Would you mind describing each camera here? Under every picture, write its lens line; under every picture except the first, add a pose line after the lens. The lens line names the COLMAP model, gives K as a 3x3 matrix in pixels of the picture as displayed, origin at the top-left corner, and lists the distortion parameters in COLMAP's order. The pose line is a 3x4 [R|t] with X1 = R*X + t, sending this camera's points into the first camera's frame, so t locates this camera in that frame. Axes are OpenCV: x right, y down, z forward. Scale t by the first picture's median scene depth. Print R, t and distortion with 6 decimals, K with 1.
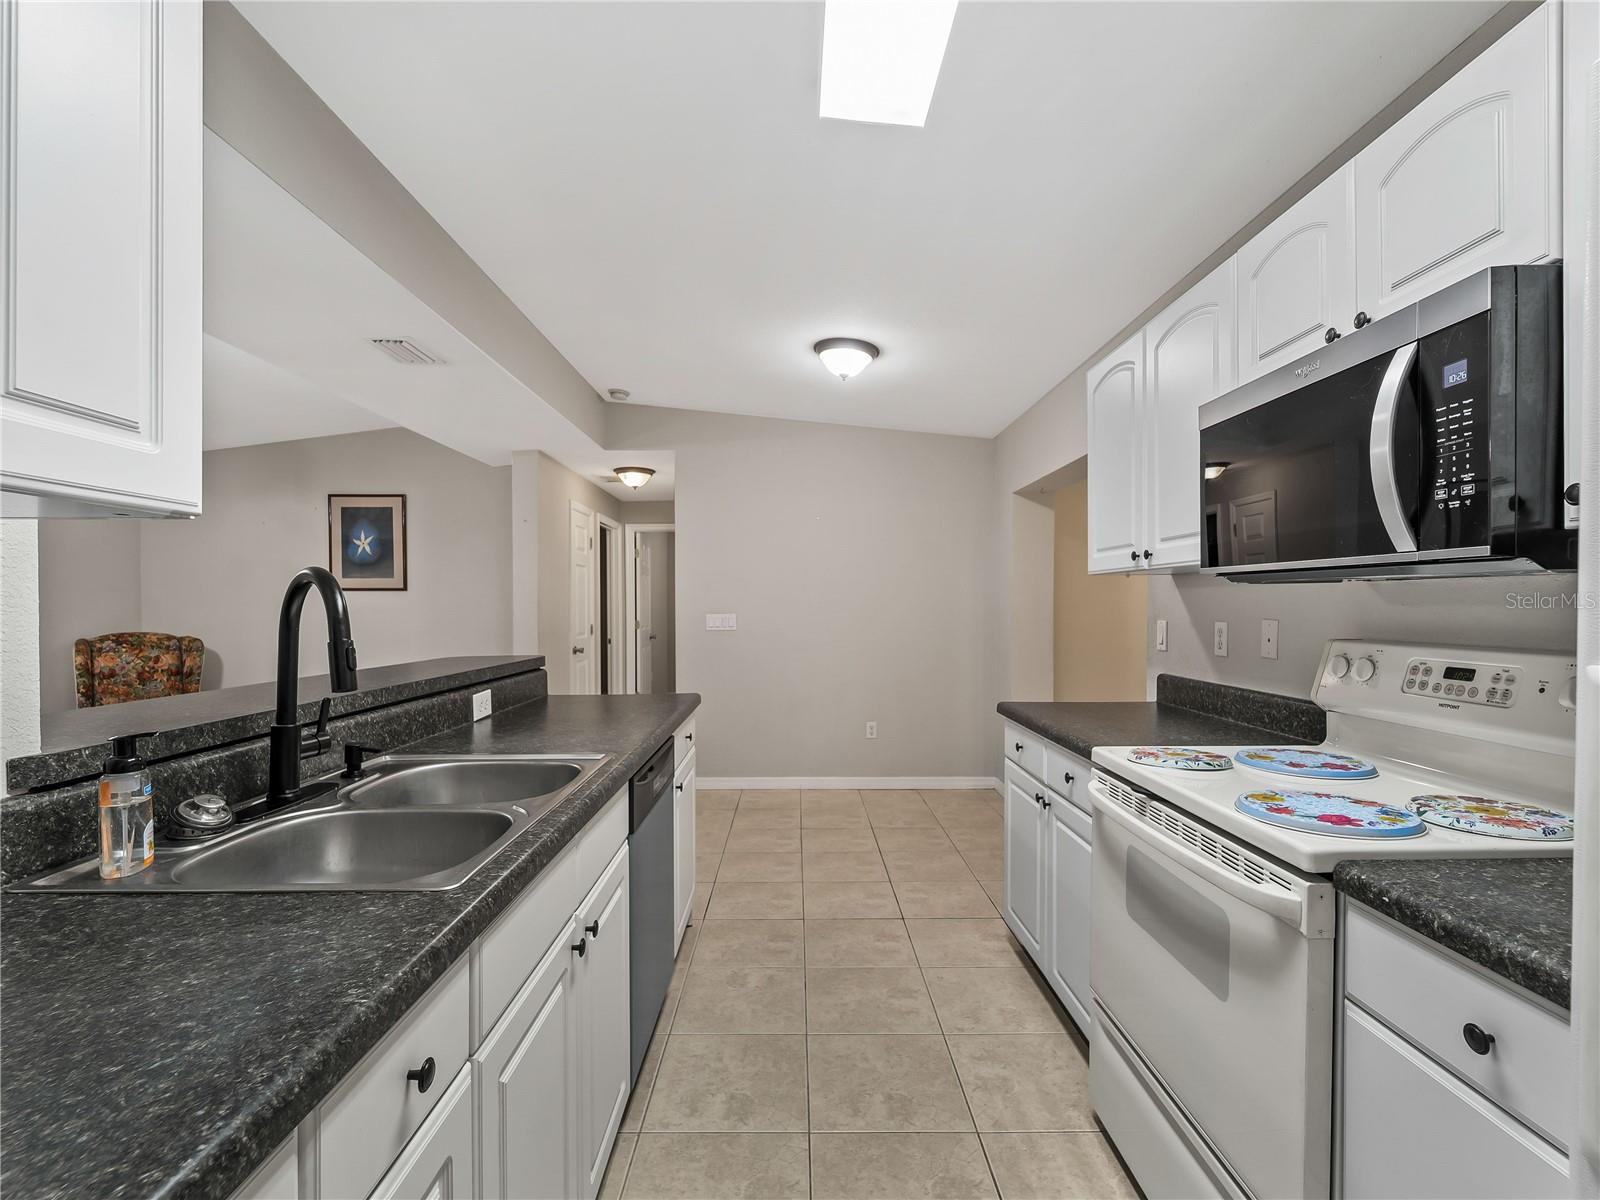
lens RADIAL K [[729.9, 0, 803.3], [0, 729.9, 611.3], [0, 0, 1]] dist [-0.002417, -0.002062]
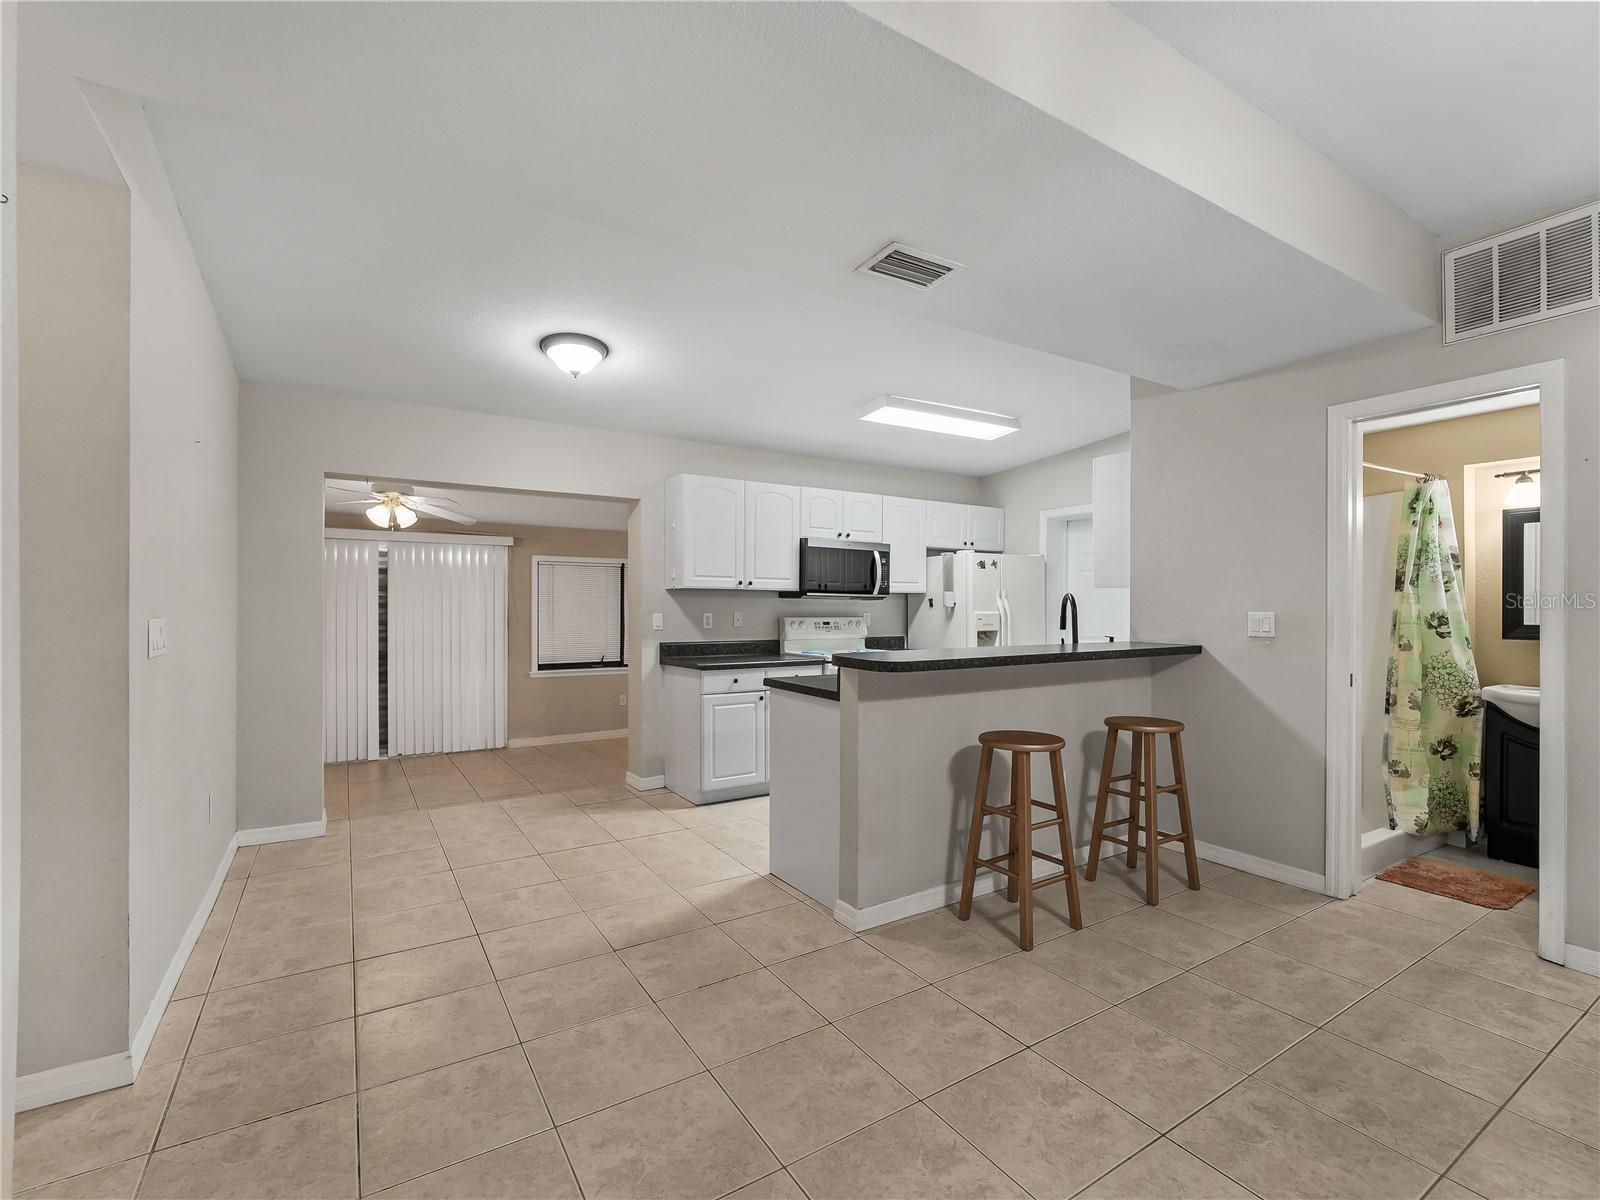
lens RADIAL K [[729.9, 0, 805.9], [0, 729.9, 603.7], [0, 0, 1]] dist [-0.002417, -0.002062]
pose [[-0.525113, 0.005834, 0.851012, -0.992575], [0.005055, 0.999980, -0.003735, -0.002615], [-0.851017, 0.002341, -0.525132, 1.299895]]
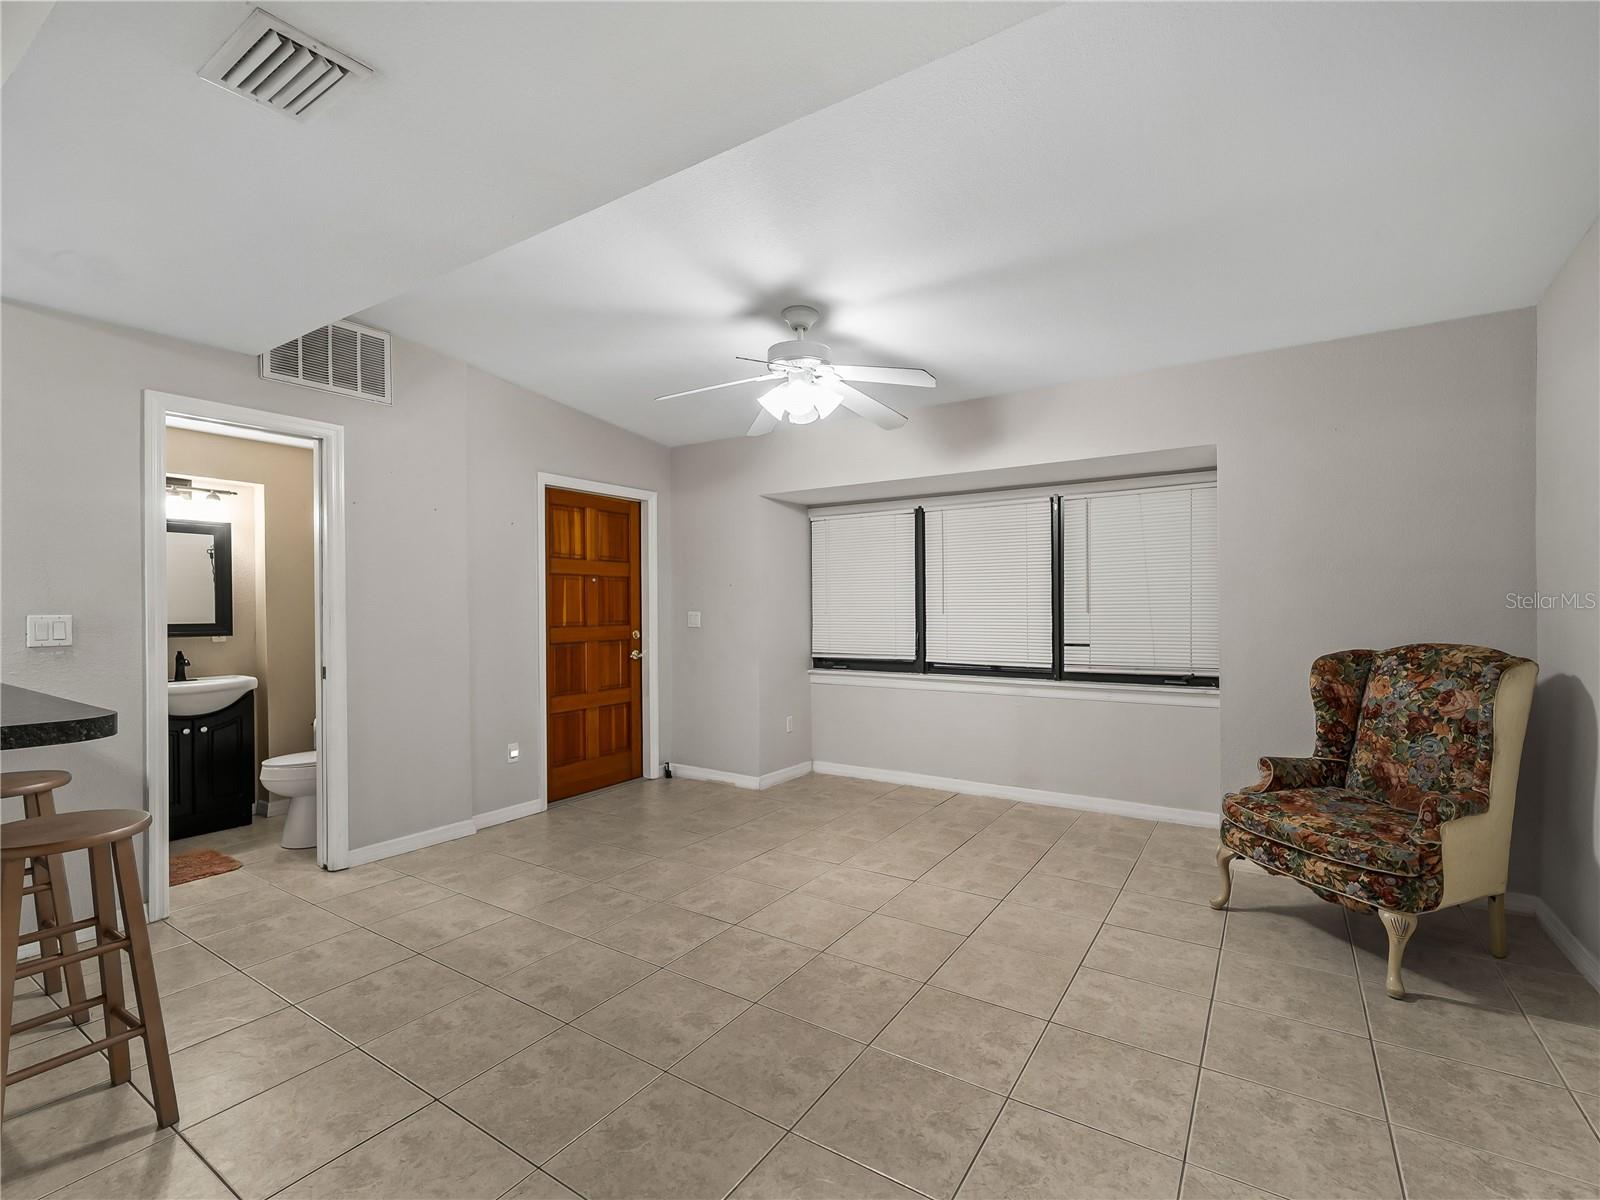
lens RADIAL K [[729.9, 0, 802.6], [0, 729.9, 606.6], [0, 0, 1]] dist [-0.002417, -0.002062]
pose [[-0.552263, 0.005451, -0.833652, -0.286879], [0.000837, 0.999982, 0.005985, -0.005048], [0.833670, 0.002607, -0.552257, 1.350055]]
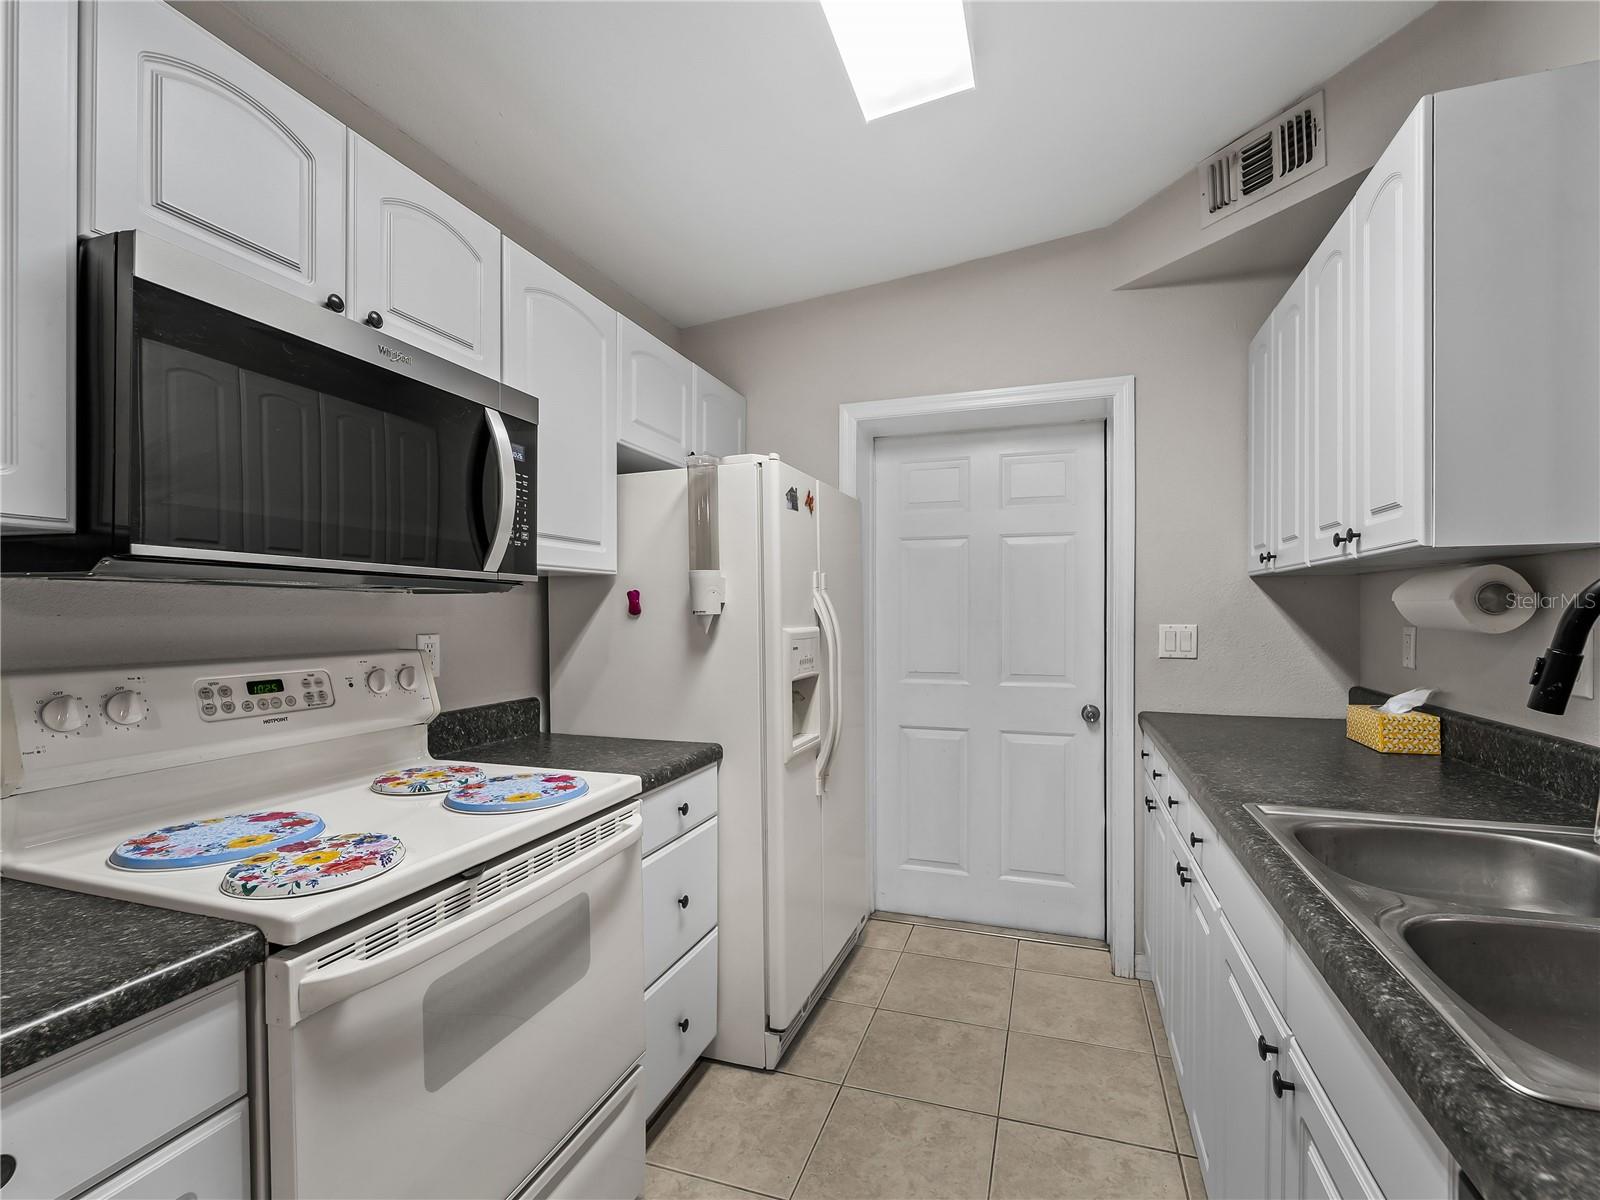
lens RADIAL K [[729.9, 0, 810.7], [0, 729.9, 619.3], [0, 0, 1]] dist [-0.002417, -0.002062]
pose [[-0.943613, 0.002692, 0.331040, -0.038630], [0.008389, 0.999840, 0.015783, -0.004862], [-0.330945, 0.017670, -0.943485, 0.679323]]
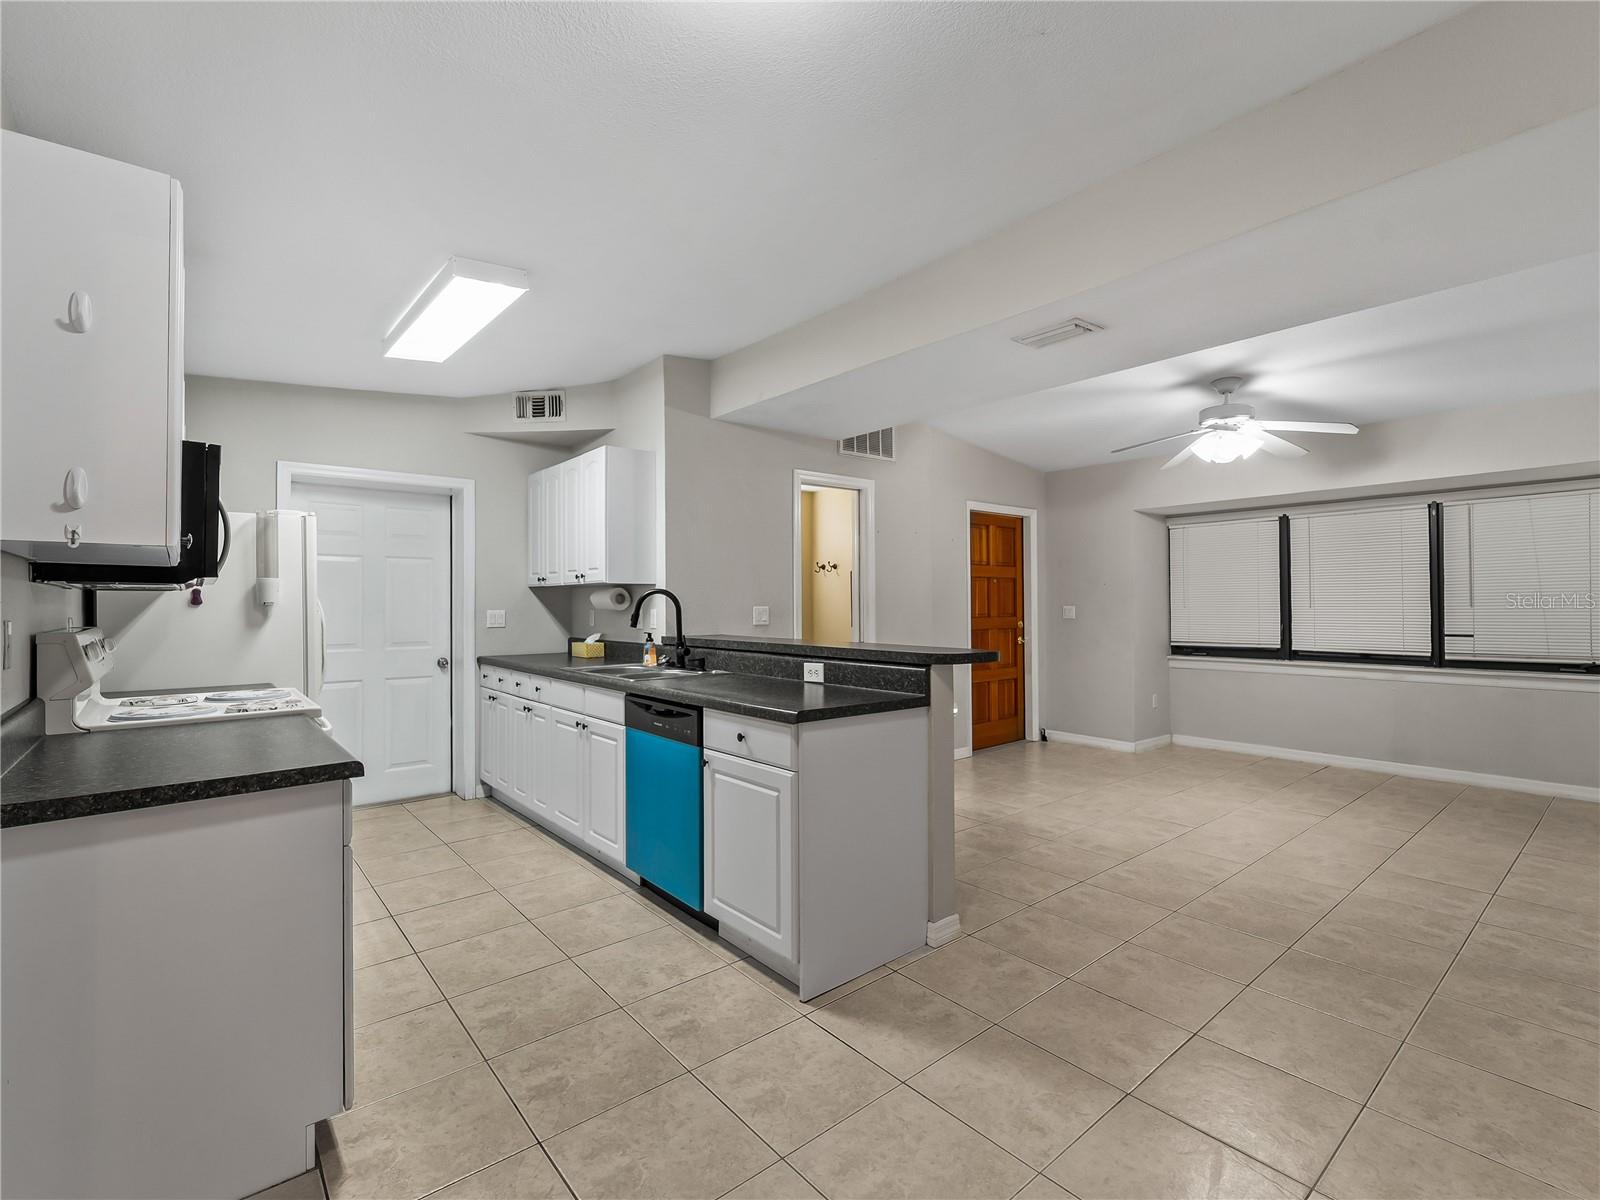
lens RADIAL K [[729.9, 0, 799.7], [0, 729.9, 596.5], [0, 0, 1]] dist [-0.002417, -0.002062]
pose [[-0.774874, 0.000193, -0.632116, 0.287616], [0.002891, 0.999991, -0.003239, -0.006074], [0.632110, -0.004337, -0.774867, 1.332607]]
